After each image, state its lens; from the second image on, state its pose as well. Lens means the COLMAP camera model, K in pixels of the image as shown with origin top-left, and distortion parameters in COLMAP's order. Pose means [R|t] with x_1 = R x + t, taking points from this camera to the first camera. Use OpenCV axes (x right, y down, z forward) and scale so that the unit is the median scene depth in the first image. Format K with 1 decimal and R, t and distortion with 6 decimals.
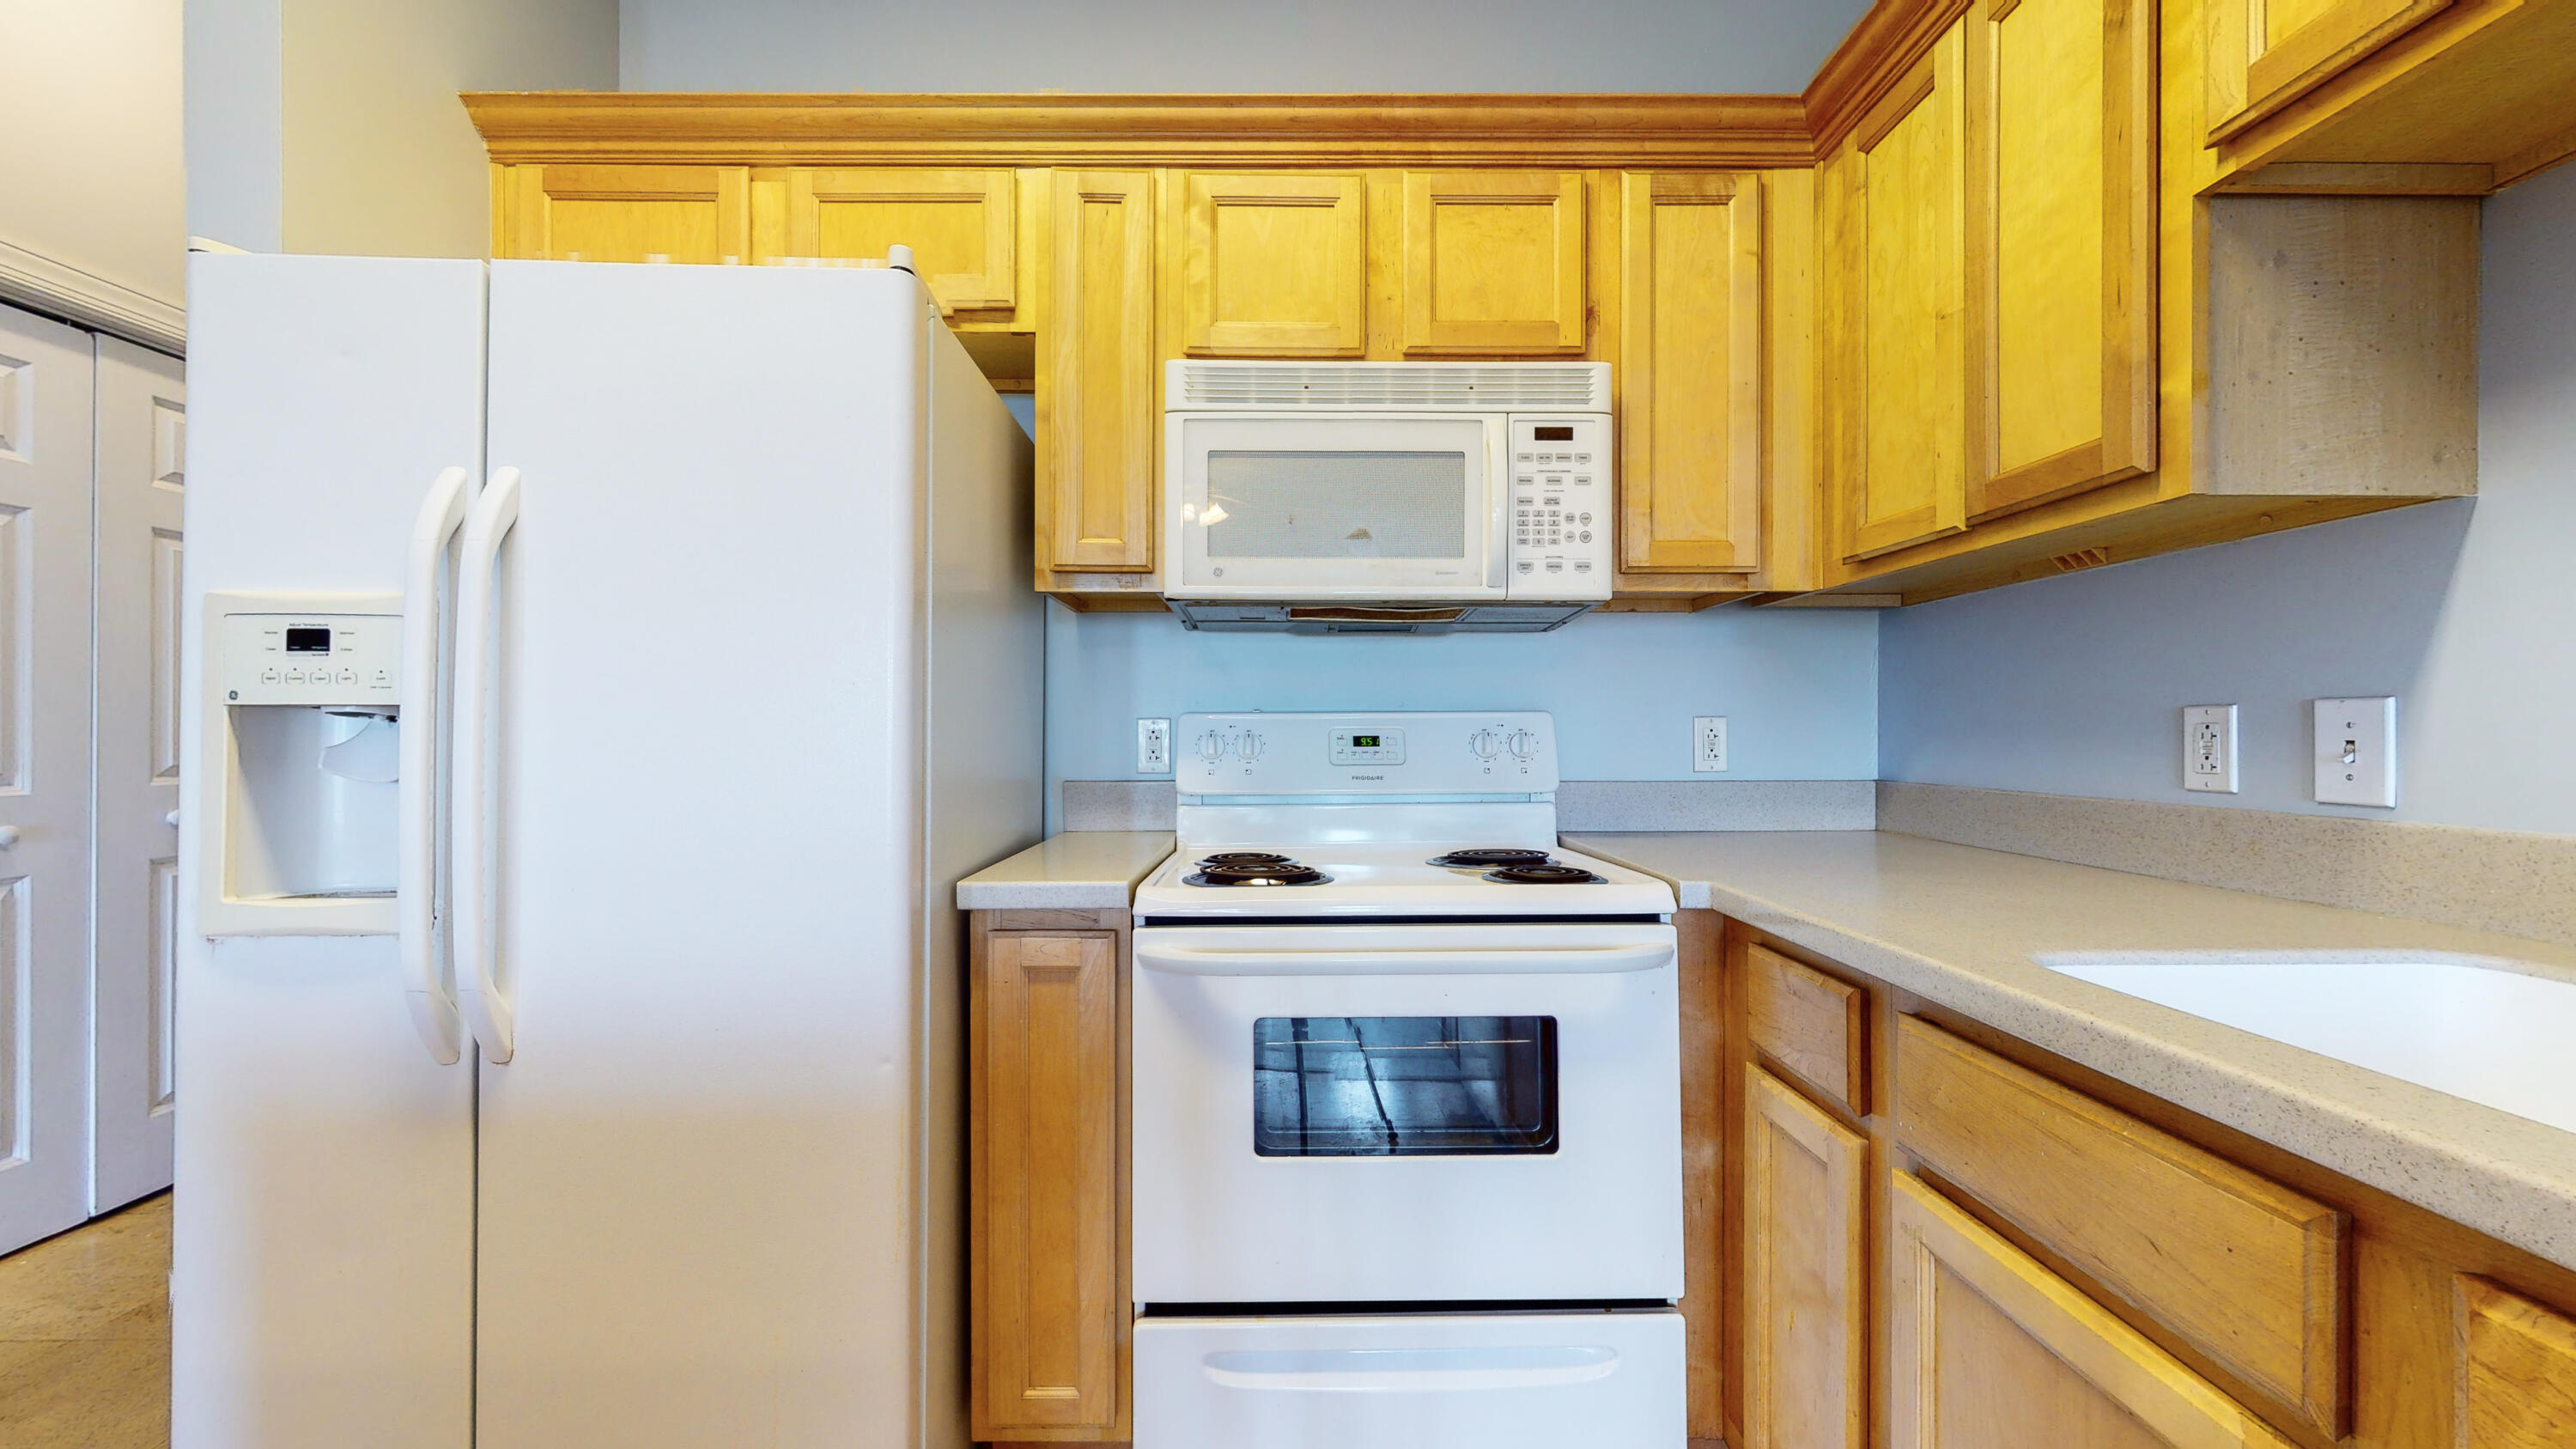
lens RADIAL K [[939.8, 0, 1306.9], [0, 939.8, 726.7], [0, 0, 1]] dist [-0.001994, -0.000938]
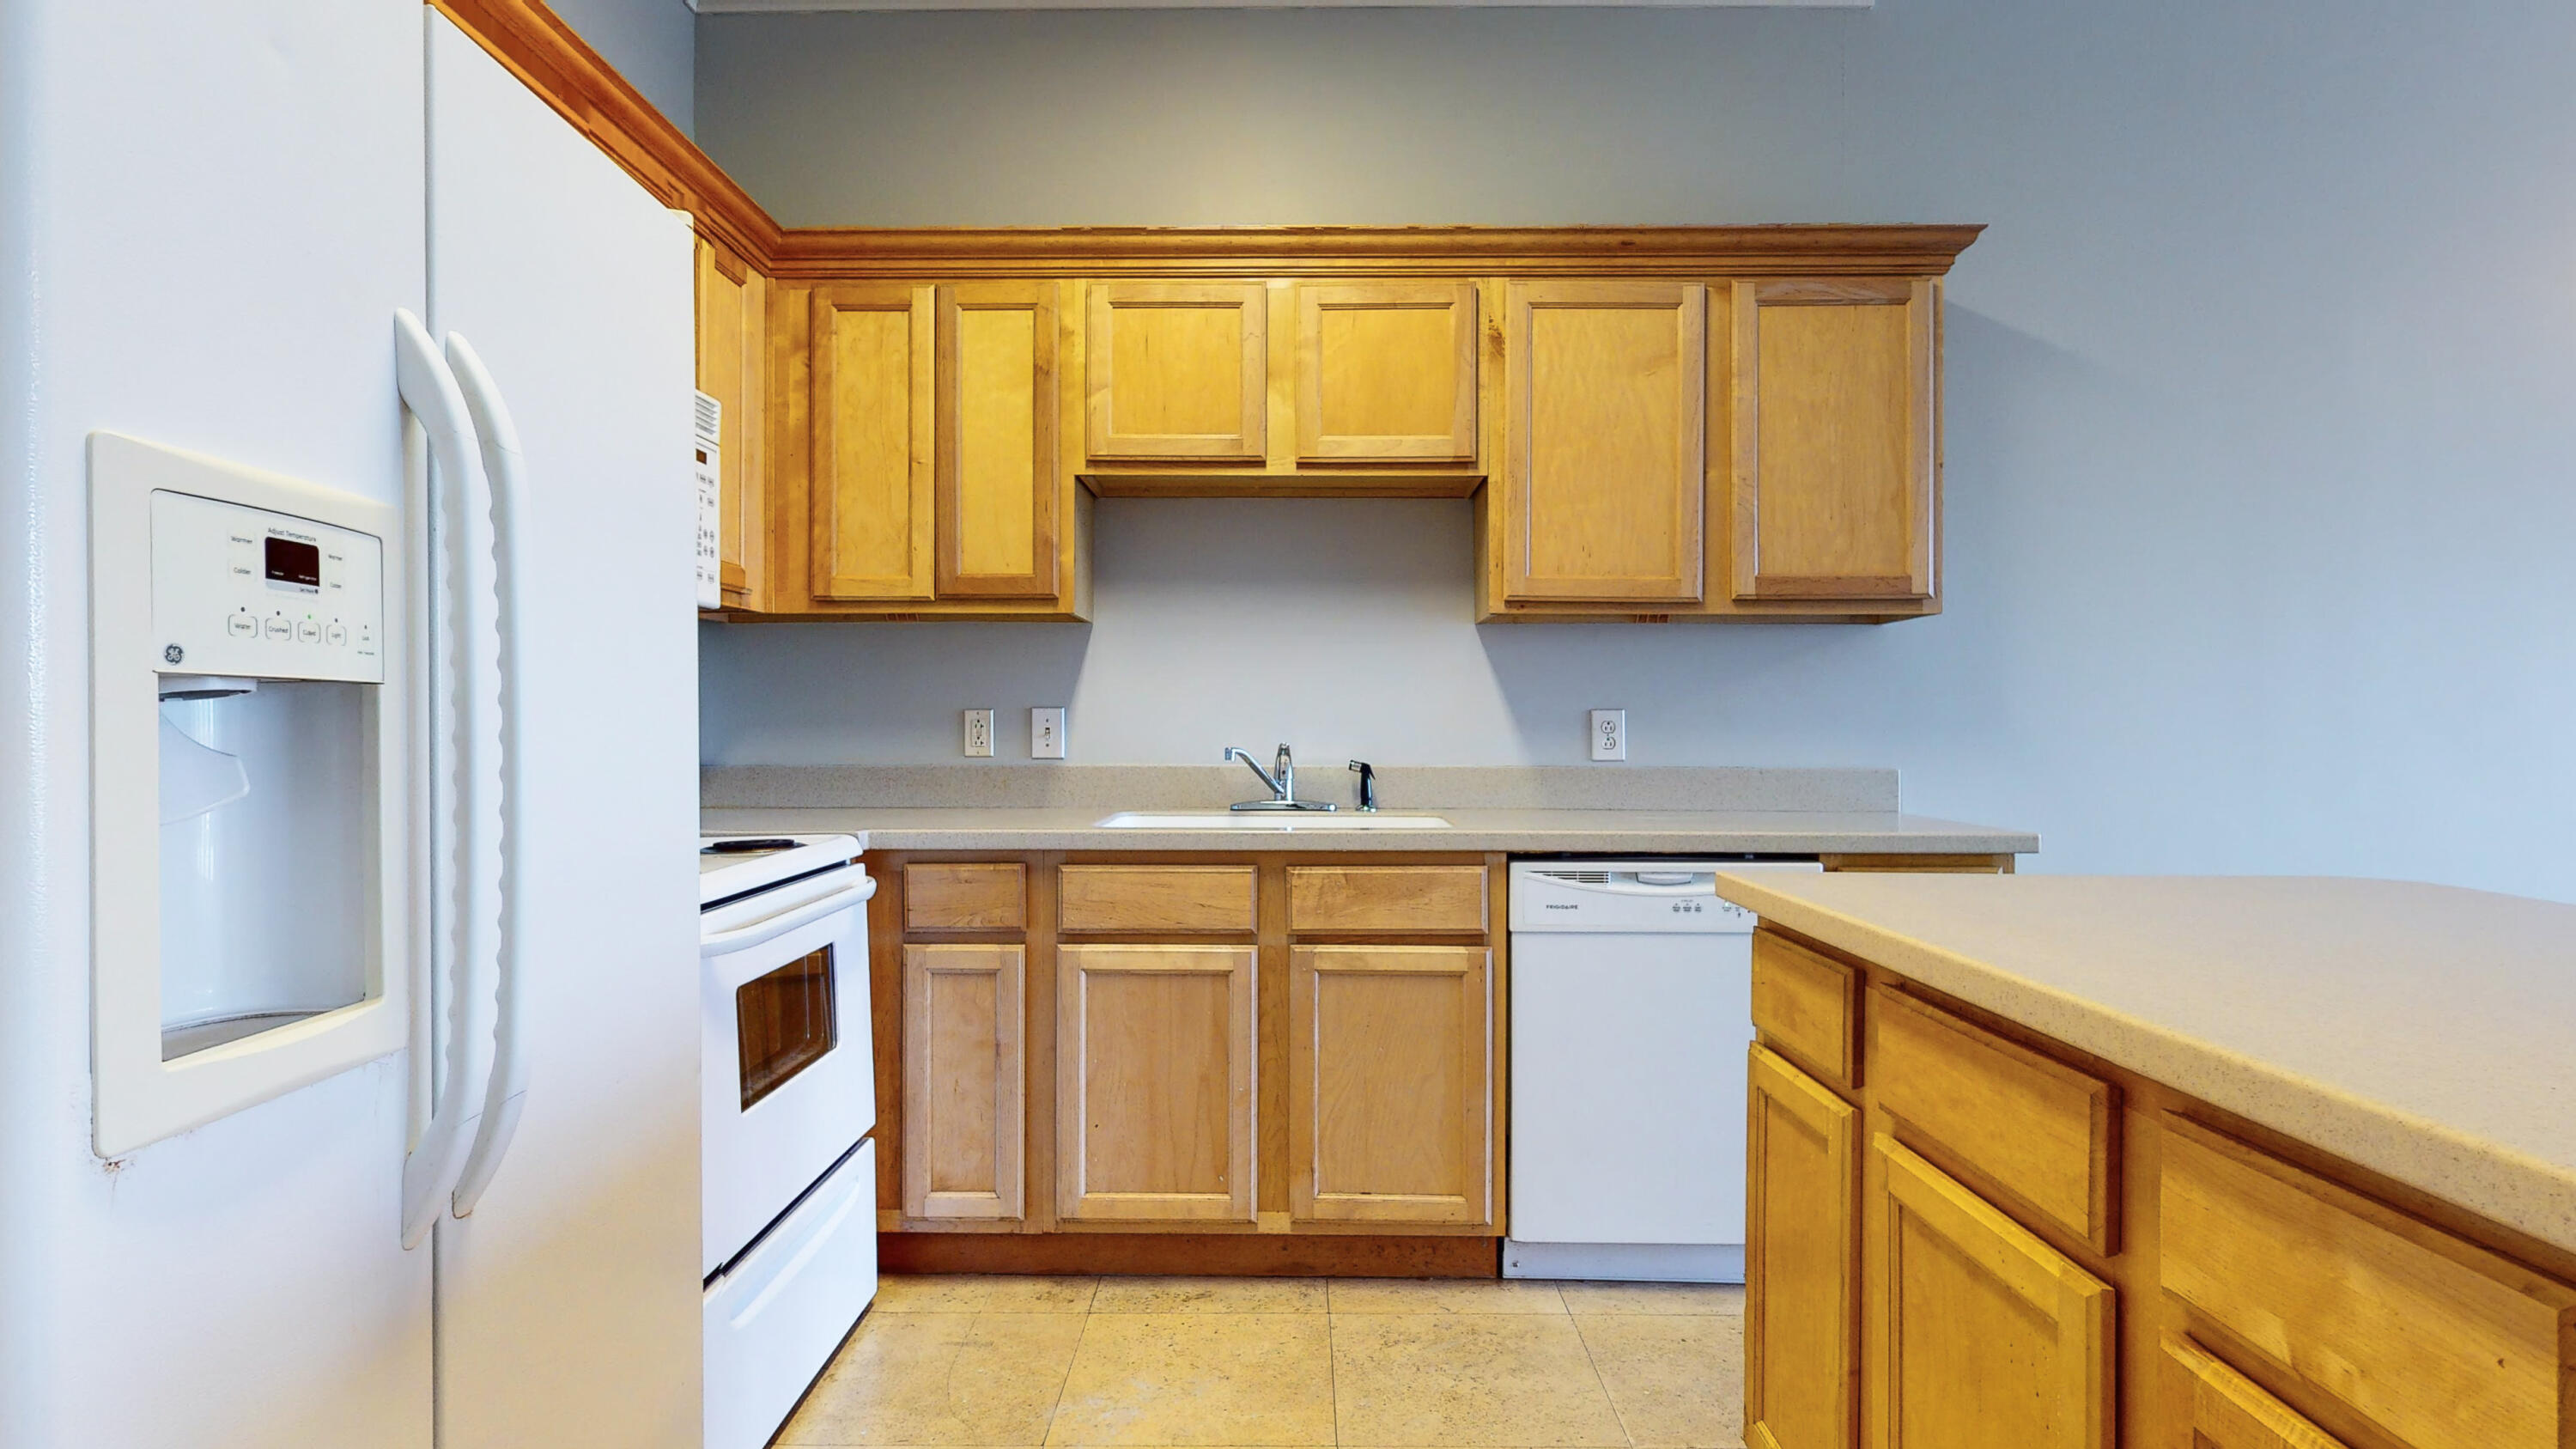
lens RADIAL K [[1356.8, 0, 1302.5], [0, 1356.8, 688.3], [0, 0, 1]] dist [0.002152, 0.001621]
pose [[0.002881, 0.025469, 0.999671, -1.651884], [-0.006255, 0.999657, -0.025451, -0.000607], [-0.999976, -0.006180, 0.003039, 0.349680]]
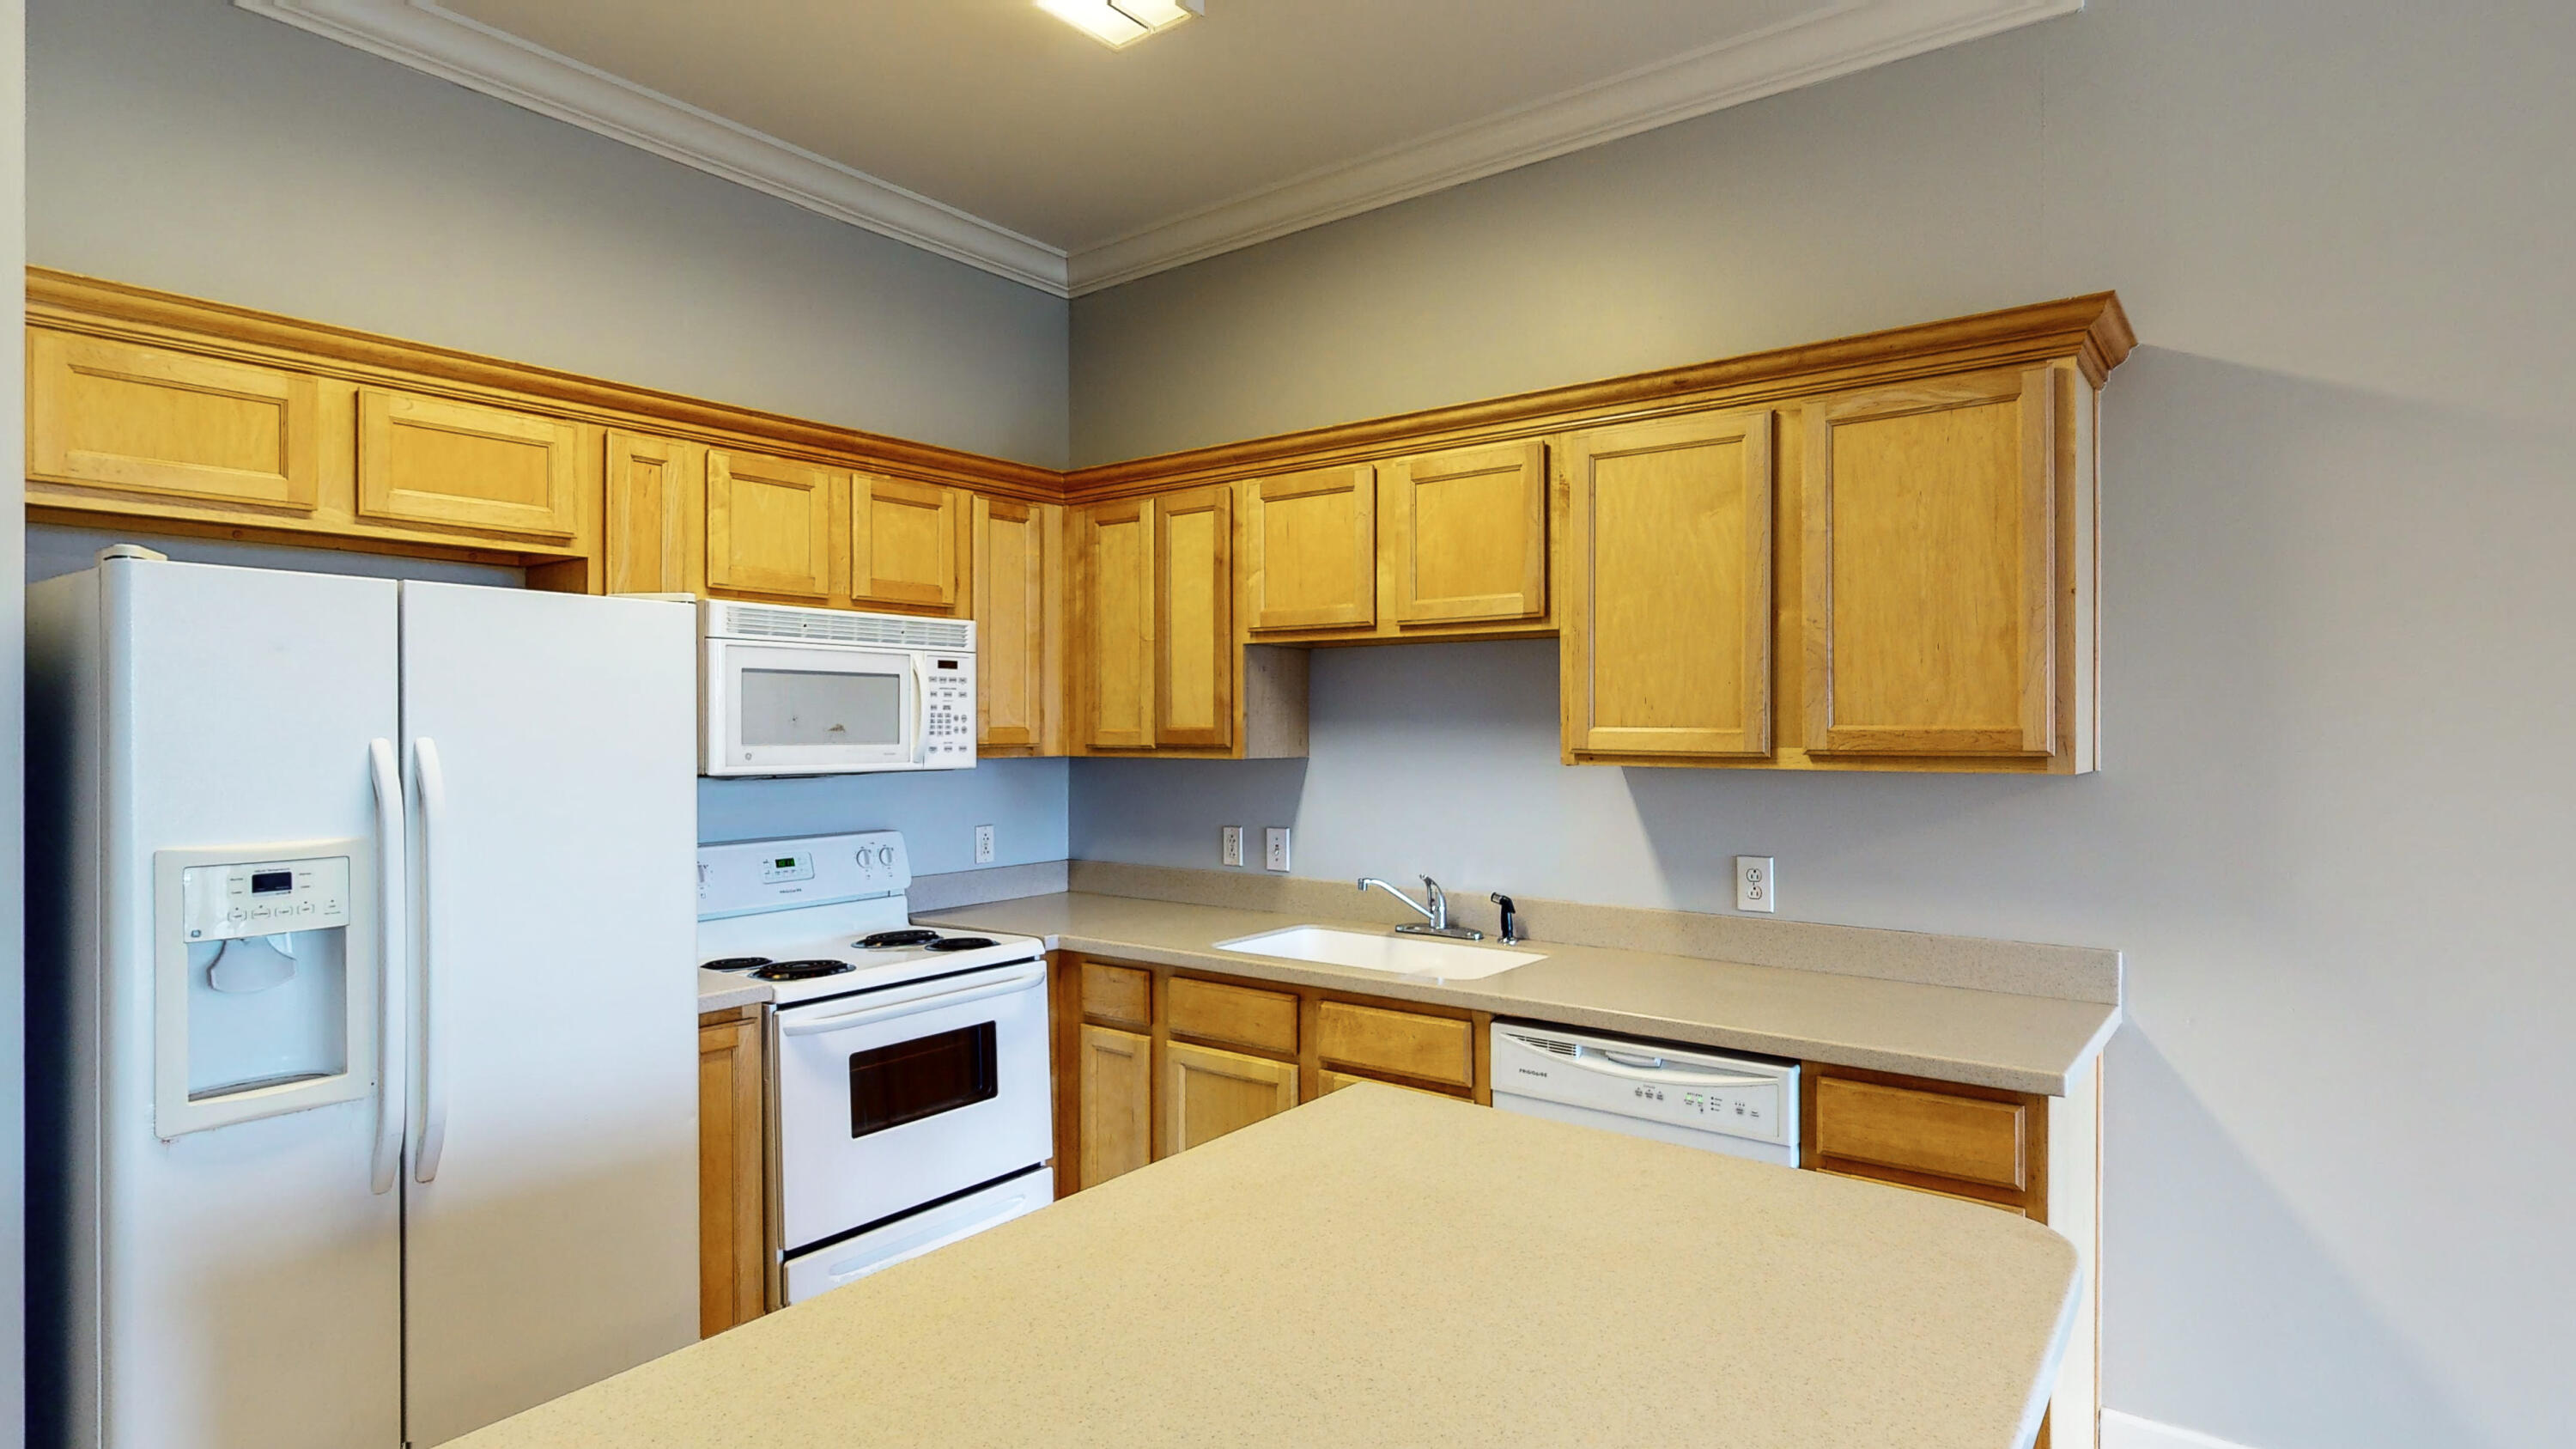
lens RADIAL K [[1356.8, 0, 1289.1], [0, 1356.8, 674.7], [0, 0, 1]] dist [0.002152, 0.001621]
pose [[0.613607, 0.024526, 0.789231, -1.482654], [-0.001709, 0.999556, -0.029734, -0.282965], [-0.789610, 0.016896, 0.613377, -1.073047]]
